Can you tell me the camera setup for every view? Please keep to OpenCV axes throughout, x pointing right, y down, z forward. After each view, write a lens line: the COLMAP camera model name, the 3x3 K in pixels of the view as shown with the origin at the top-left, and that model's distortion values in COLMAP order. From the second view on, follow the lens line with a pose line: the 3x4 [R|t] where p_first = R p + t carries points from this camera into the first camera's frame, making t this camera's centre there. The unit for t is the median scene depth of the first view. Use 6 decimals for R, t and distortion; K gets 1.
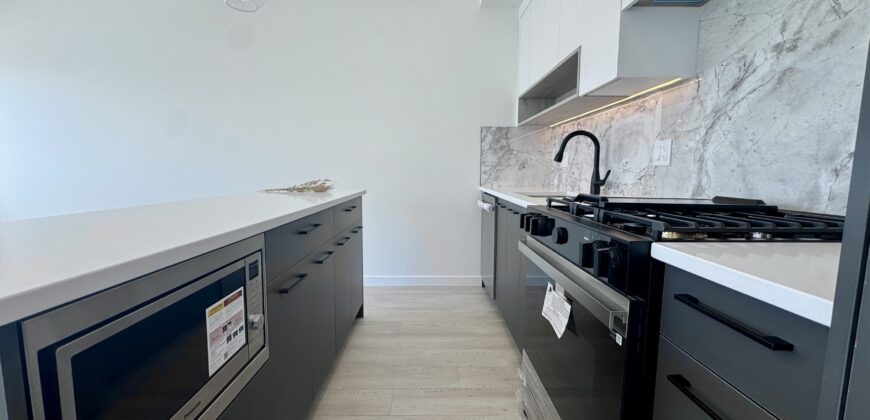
lens RADIAL K [[355.5, 0, 432.4], [0, 355.5, 211.2], [0, 0, 1]] dist [0.004172, 0.000410]
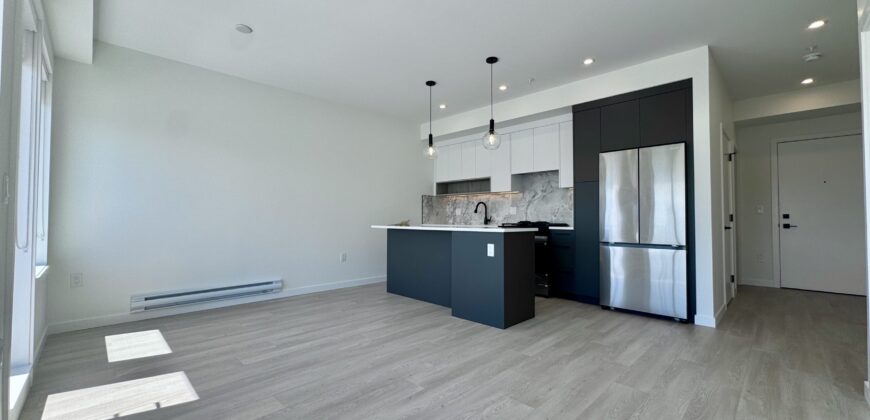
lens RADIAL K [[355.5, 0, 436.1], [0, 355.5, 211.1], [0, 0, 1]] dist [0.004172, 0.000410]
pose [[0.716277, 0.009203, 0.697756, -1.778399], [0.082875, 0.991714, -0.098156, 0.088794], [-0.692878, 0.128133, 0.709579, -0.721178]]
